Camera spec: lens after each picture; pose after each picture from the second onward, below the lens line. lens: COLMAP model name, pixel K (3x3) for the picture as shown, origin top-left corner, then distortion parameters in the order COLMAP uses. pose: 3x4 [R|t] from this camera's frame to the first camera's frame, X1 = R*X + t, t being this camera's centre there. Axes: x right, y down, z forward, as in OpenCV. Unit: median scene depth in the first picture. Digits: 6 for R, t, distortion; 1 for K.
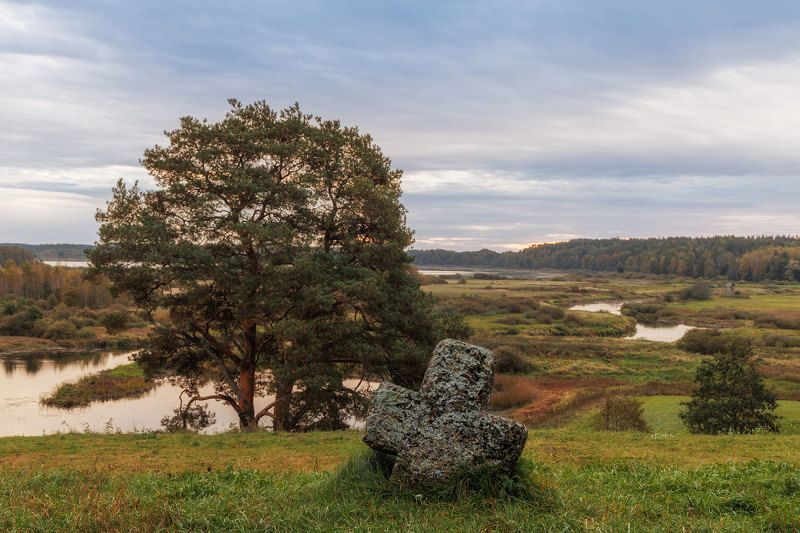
lens RADIAL K [[1035.6, 0, 400.0], [0, 1035.6, 266.5], [0, 0, 1]] dist [0.008414, 0.021500]
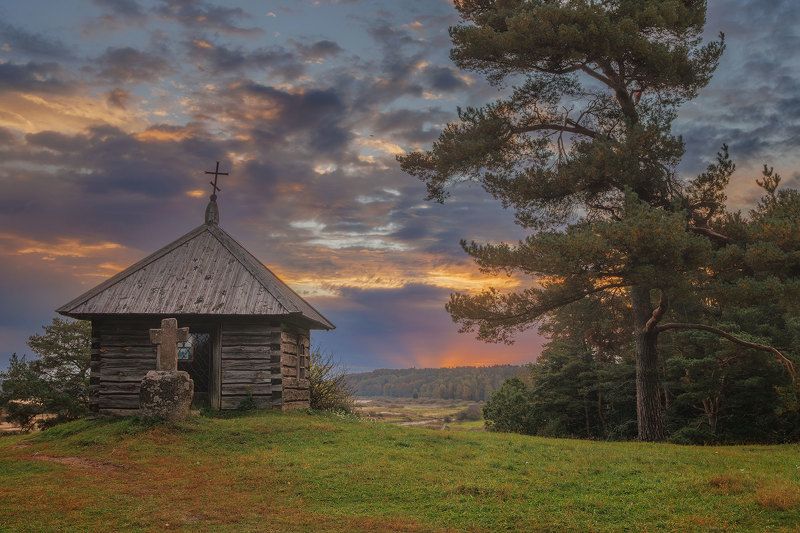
lens RADIAL K [[914.2, 0, 400.0], [0, 914.2, 266.5], [0, 0, 1]] dist [0.001696, -0.006495]
pose [[0.981160, 0.007111, 0.193065, 0.067024], [0.019828, 0.990339, -0.137244, -0.005439], [-0.192175, 0.138486, 0.971540, -0.627356]]
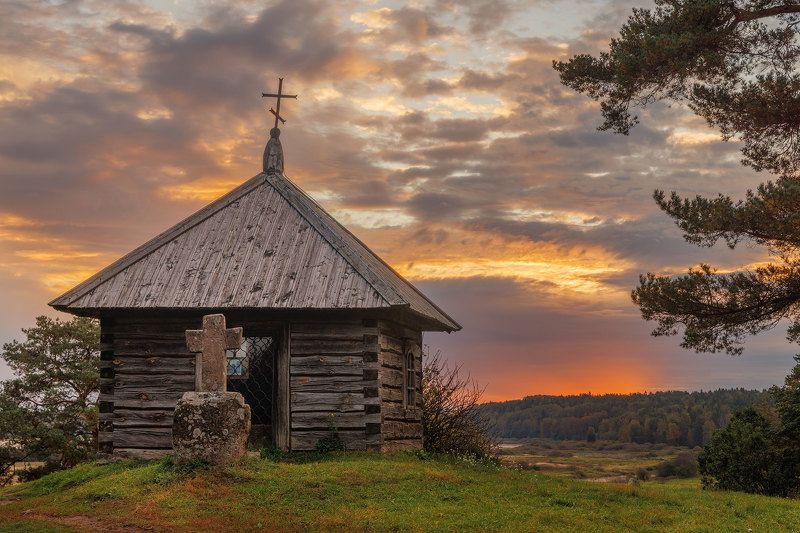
lens RADIAL K [[1440.0, 0, 400.0], [0, 1440.0, 266.5], [0, 0, 1]] dist [0.022140, -0.007724]
pose [[0.996764, -0.005214, 0.080212, 0.066259], [0.014597, 0.993043, -0.116841, -0.003706], [-0.079045, 0.117634, 0.989906, -0.640743]]
